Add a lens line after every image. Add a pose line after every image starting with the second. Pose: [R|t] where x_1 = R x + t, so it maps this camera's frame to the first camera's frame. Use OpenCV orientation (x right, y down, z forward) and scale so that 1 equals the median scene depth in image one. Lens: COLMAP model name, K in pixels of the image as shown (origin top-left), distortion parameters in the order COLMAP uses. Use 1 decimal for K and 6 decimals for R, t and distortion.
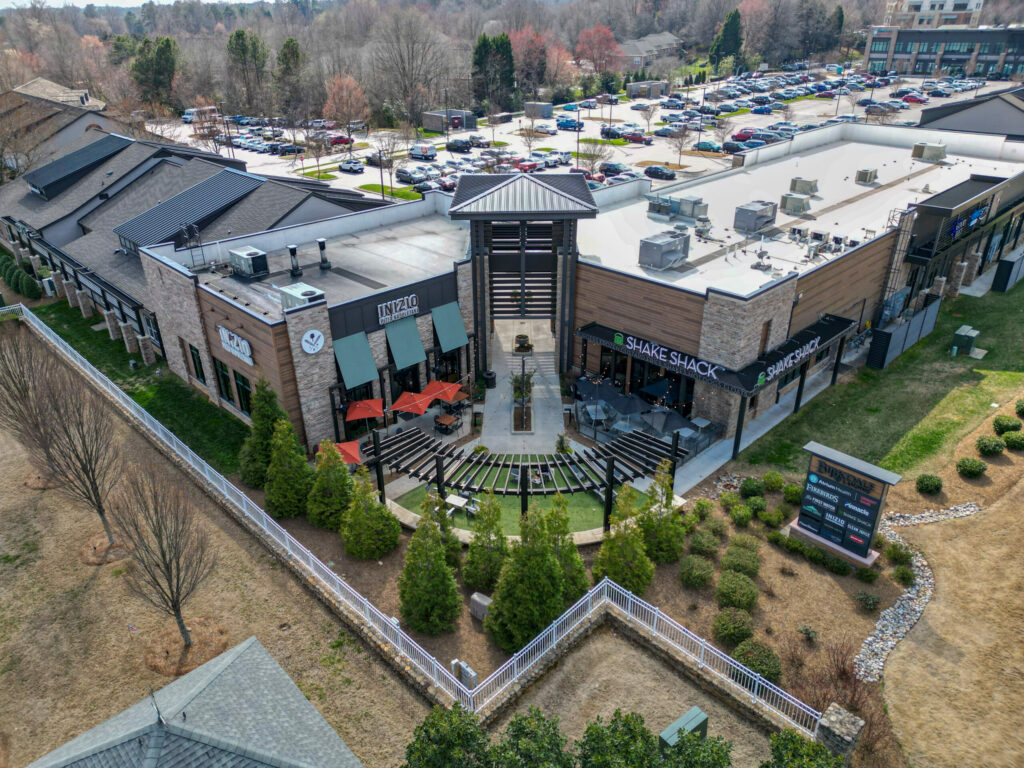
lens RADIAL K [[728.7, 0, 512.0], [0, 728.7, 384.0], [0, 0, 1]] dist [0.102172, -0.085156]
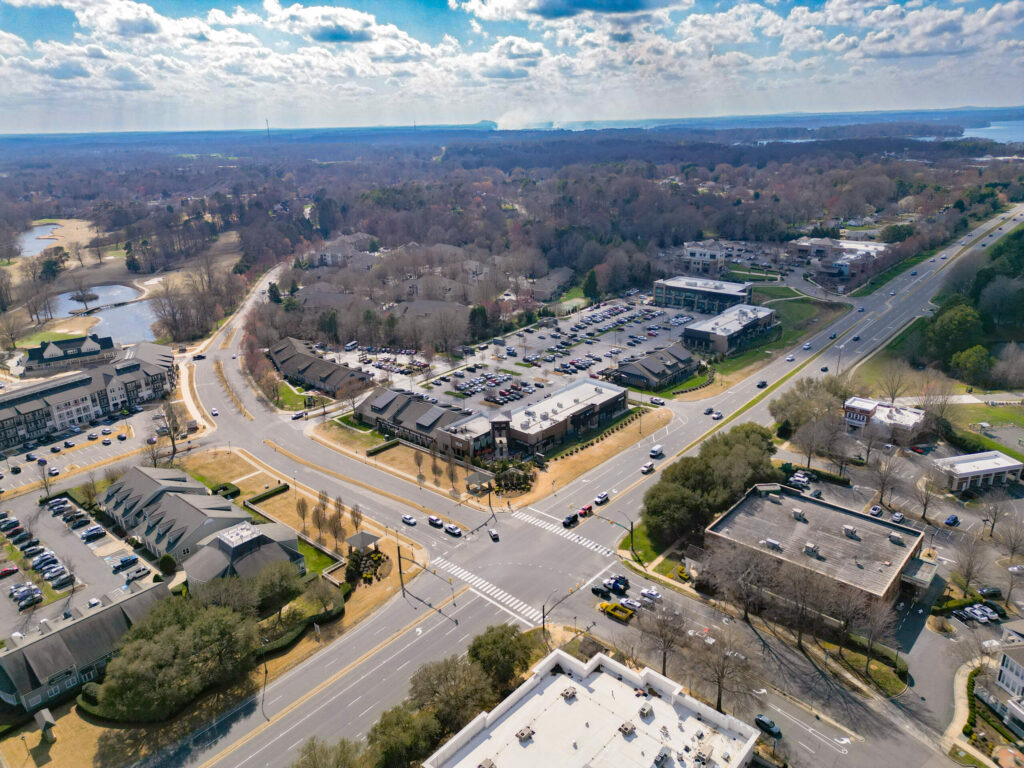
lens RADIAL K [[728.7, 0, 512.0], [0, 728.7, 384.0], [0, 0, 1]] dist [0.102172, -0.085156]
pose [[0.997889, -0.033786, 0.055465, -0.210498], [0.040425, 0.991544, -0.123316, 0.212858], [-0.050830, 0.125298, 0.990816, -4.946519]]
